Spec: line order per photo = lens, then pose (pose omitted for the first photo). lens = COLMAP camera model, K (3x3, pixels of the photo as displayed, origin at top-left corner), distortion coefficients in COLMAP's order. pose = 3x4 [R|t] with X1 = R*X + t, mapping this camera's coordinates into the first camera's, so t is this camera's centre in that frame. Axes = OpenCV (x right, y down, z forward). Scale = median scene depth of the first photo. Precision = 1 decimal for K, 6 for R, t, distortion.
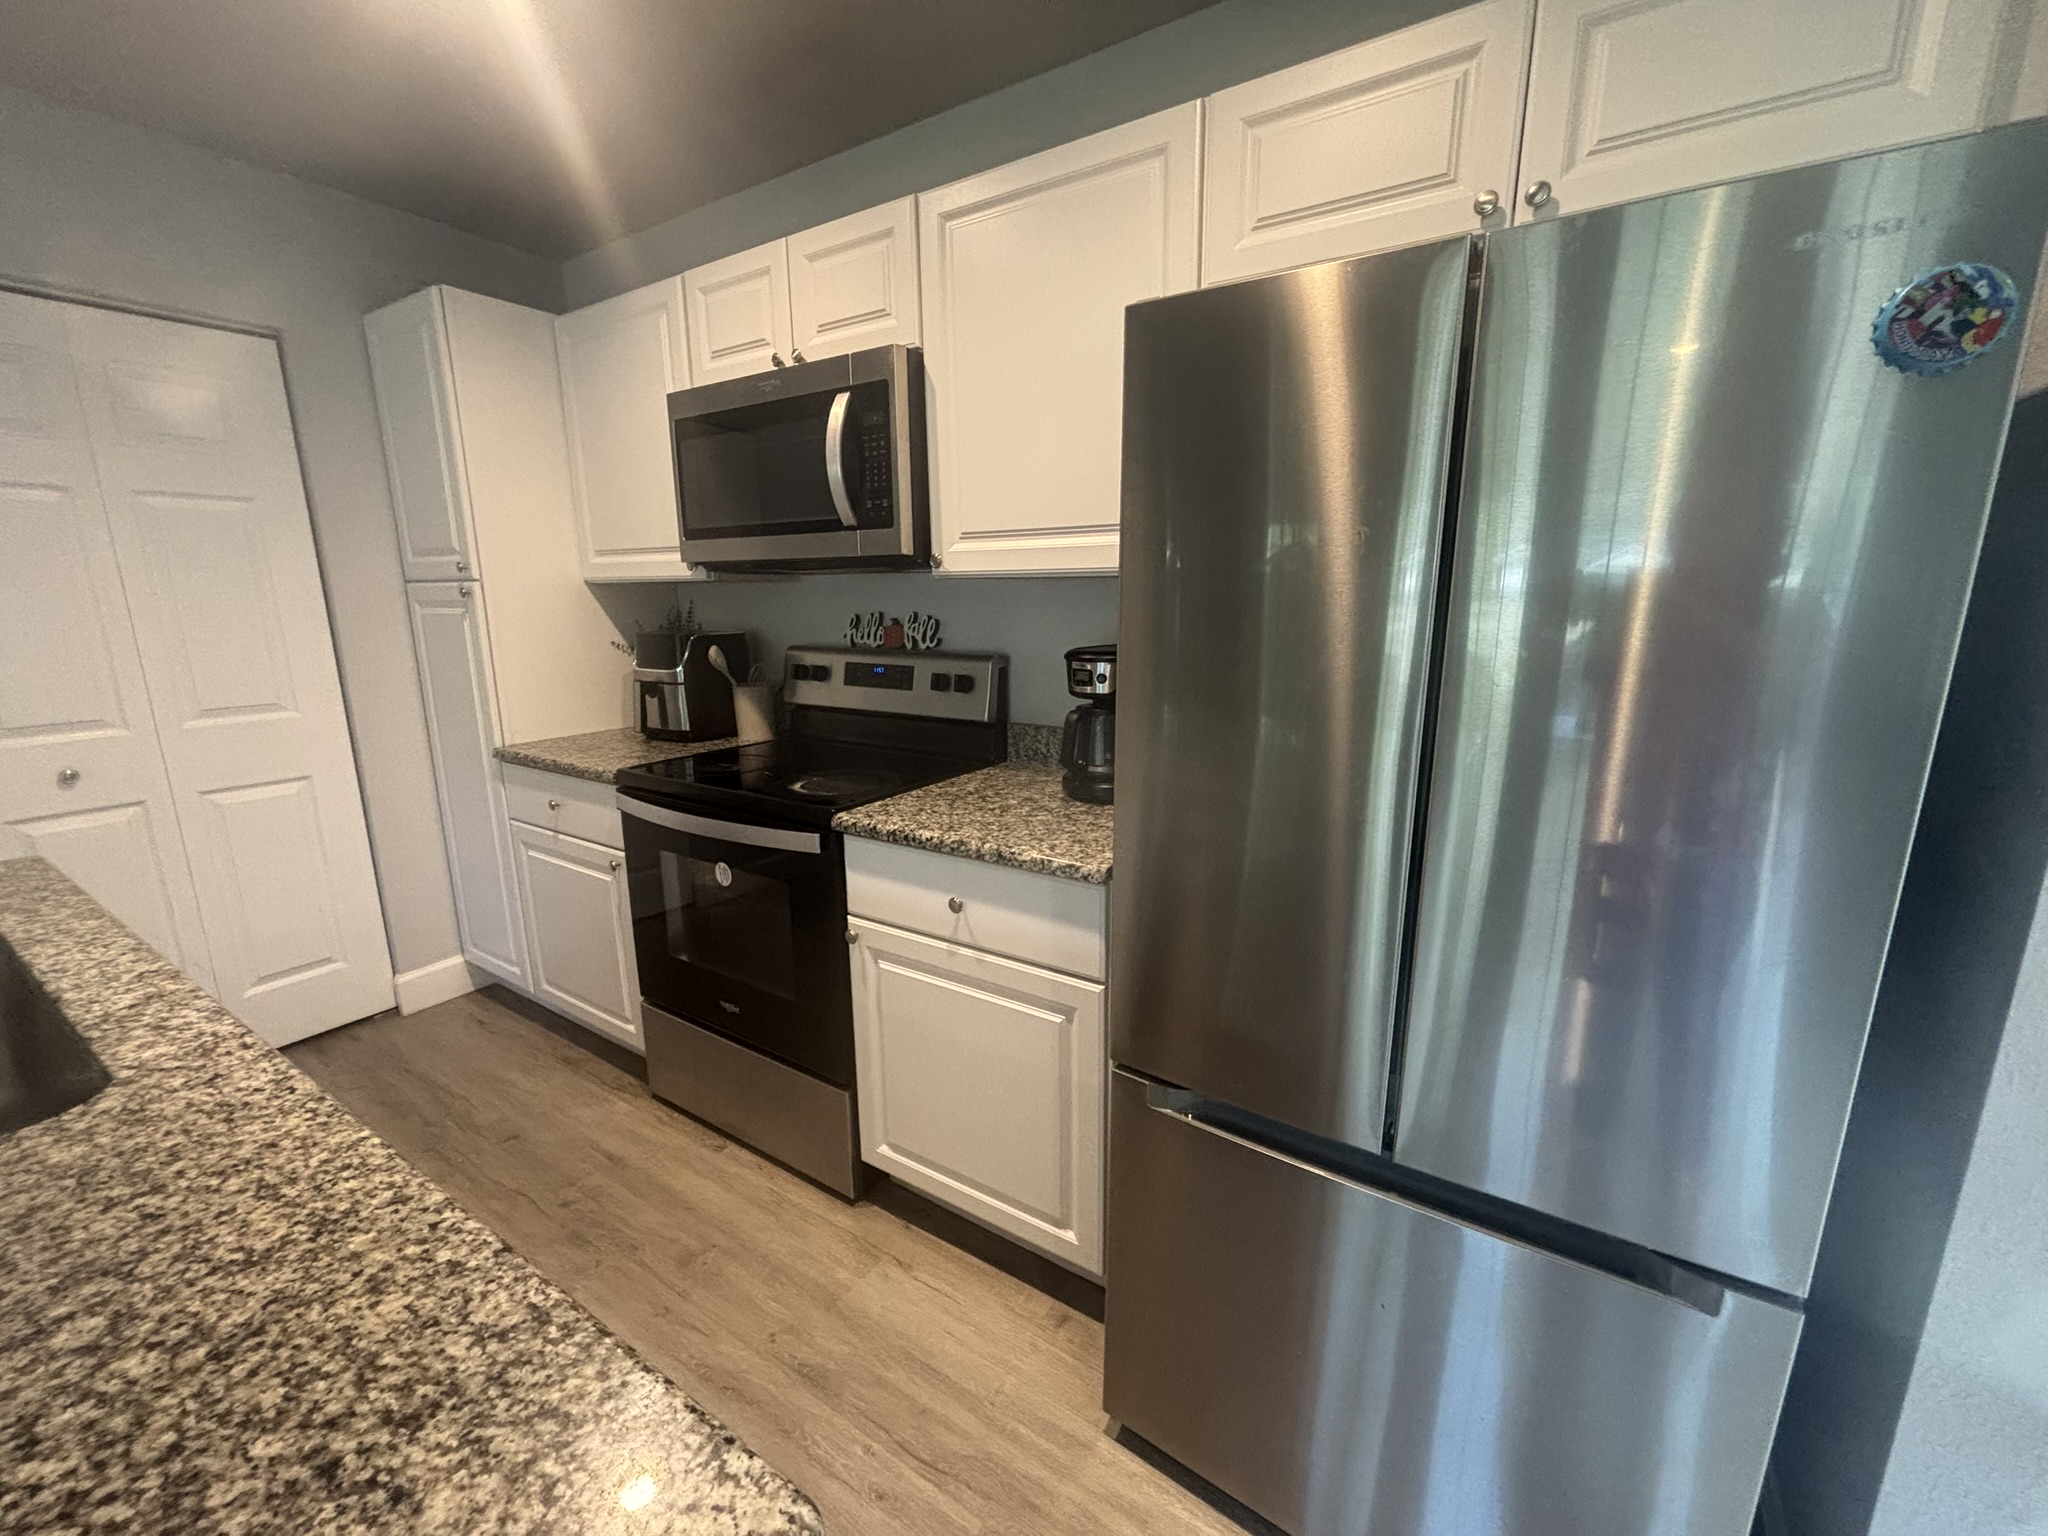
lens RADIAL K [[821.5, 0, 1004.9], [0, 821.5, 767.6], [0, 0, 1]] dist [0.006319, -0.002884]
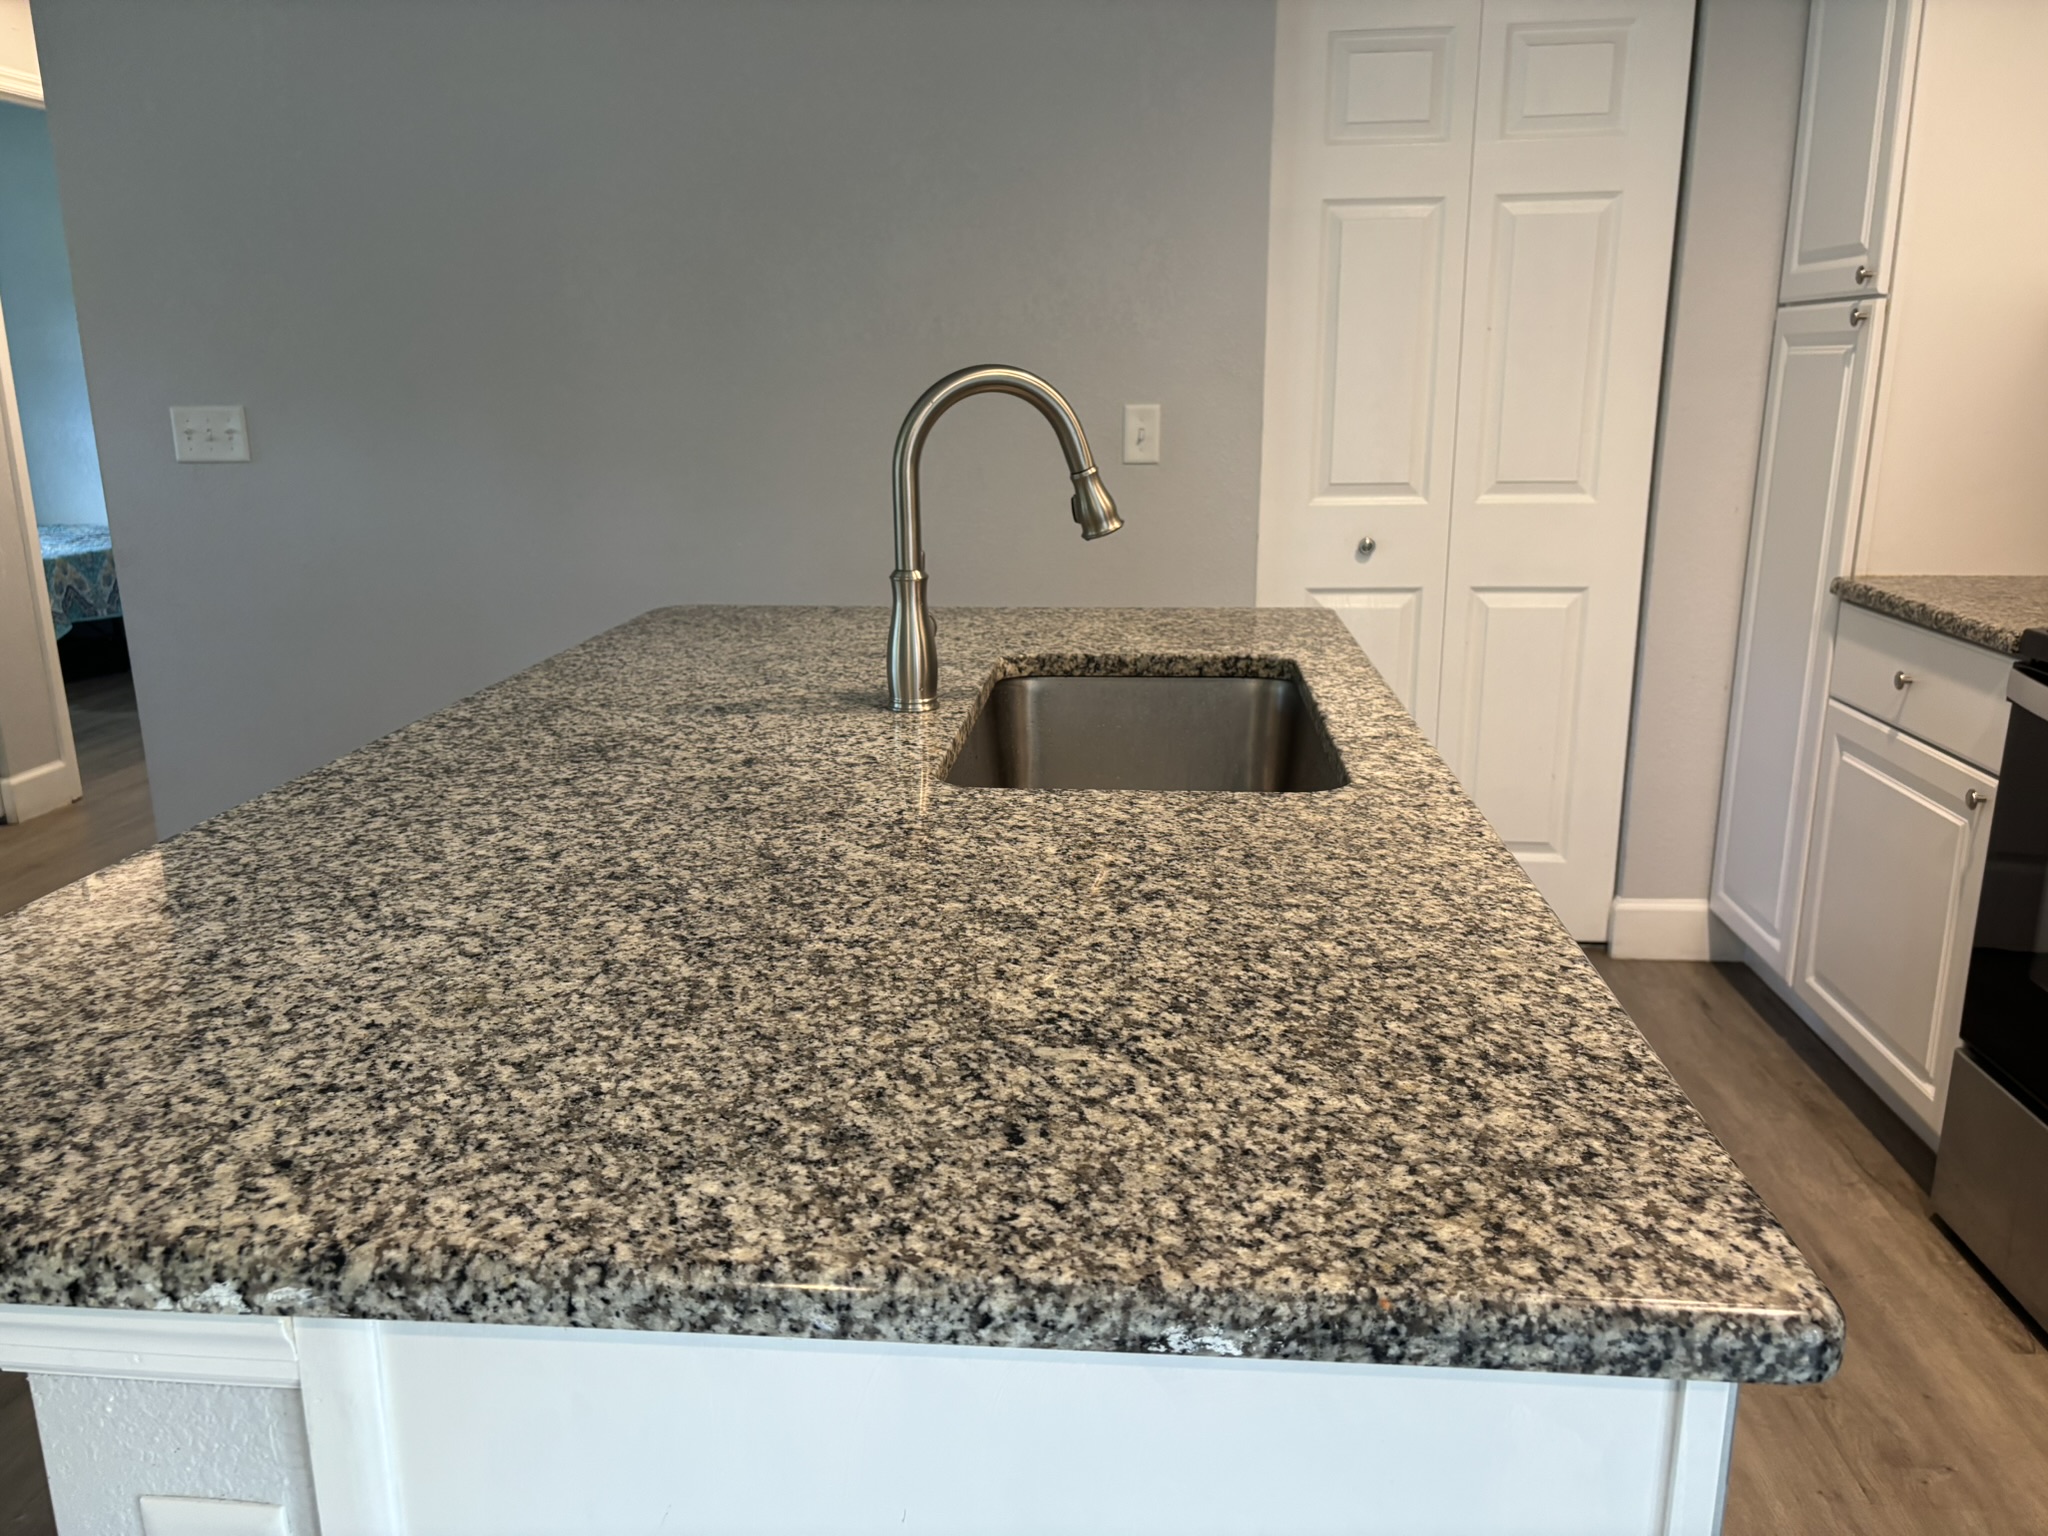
lens RADIAL K [[1540.0, 0, 1028.9], [0, 1540.0, 751.1], [0, 0, 1]] dist [0.050480, -0.043474]
pose [[0.482721, 0.221800, -0.847222, 0.371068], [-0.189199, 0.970964, 0.146396, 0.170409], [0.855093, 0.089625, 0.510670, -0.354554]]
